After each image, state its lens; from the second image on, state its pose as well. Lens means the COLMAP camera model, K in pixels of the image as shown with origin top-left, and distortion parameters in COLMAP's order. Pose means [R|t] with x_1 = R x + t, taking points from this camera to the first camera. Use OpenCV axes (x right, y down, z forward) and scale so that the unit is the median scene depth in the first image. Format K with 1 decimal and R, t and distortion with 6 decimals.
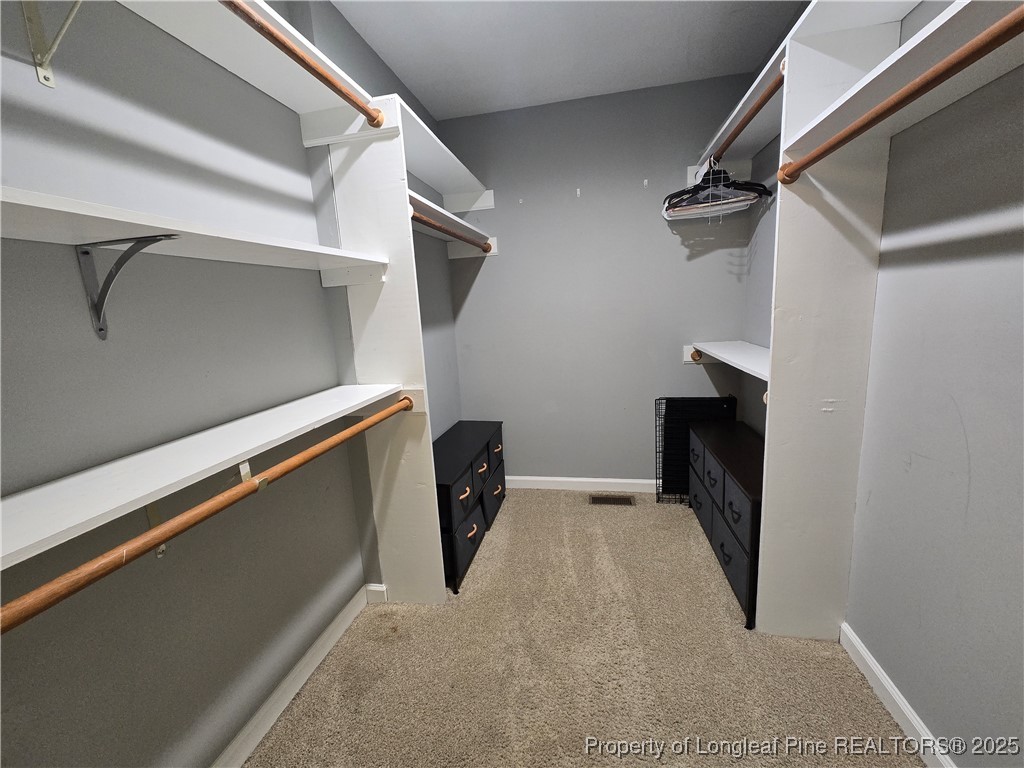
lens RADIAL K [[418.6, 0, 510.9], [0, 418.6, 381.1], [0, 0, 1]] dist [0.000545, 0.000786]
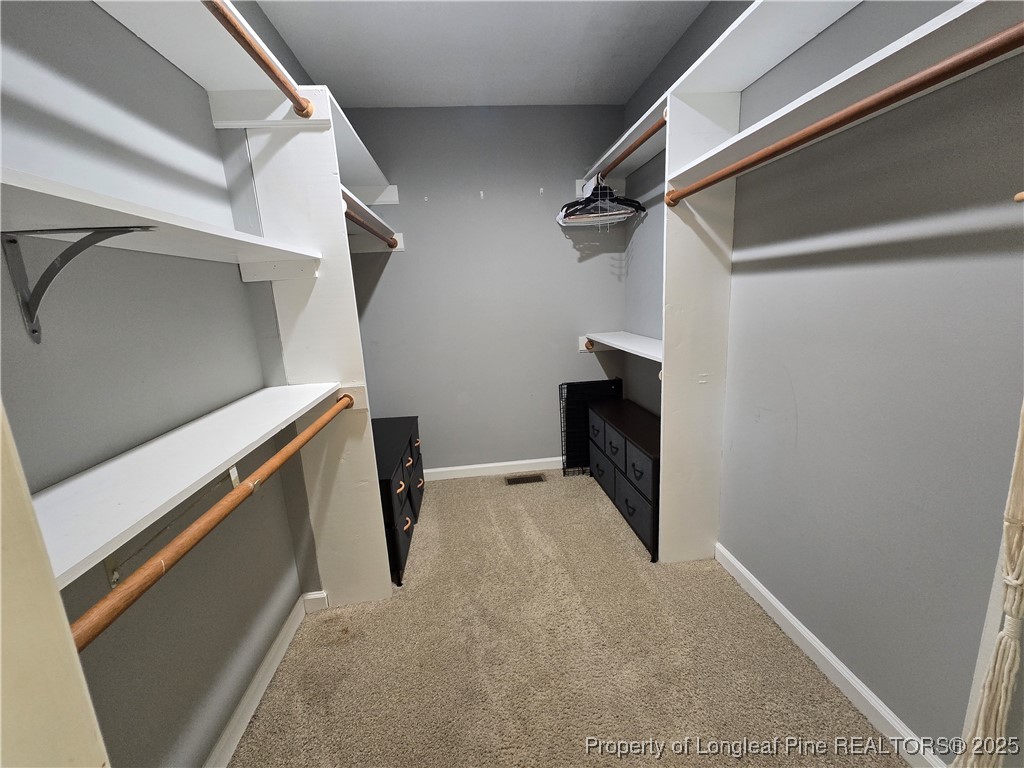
lens RADIAL K [[418.6, 0, 513.2], [0, 418.6, 380.5], [0, 0, 1]] dist [0.000545, 0.000786]
pose [[0.953102, -0.056542, 0.297322, -0.169954], [0.053523, 0.998399, 0.018294, 0.007487], [-0.297881, -0.001522, 0.954602, -0.061438]]
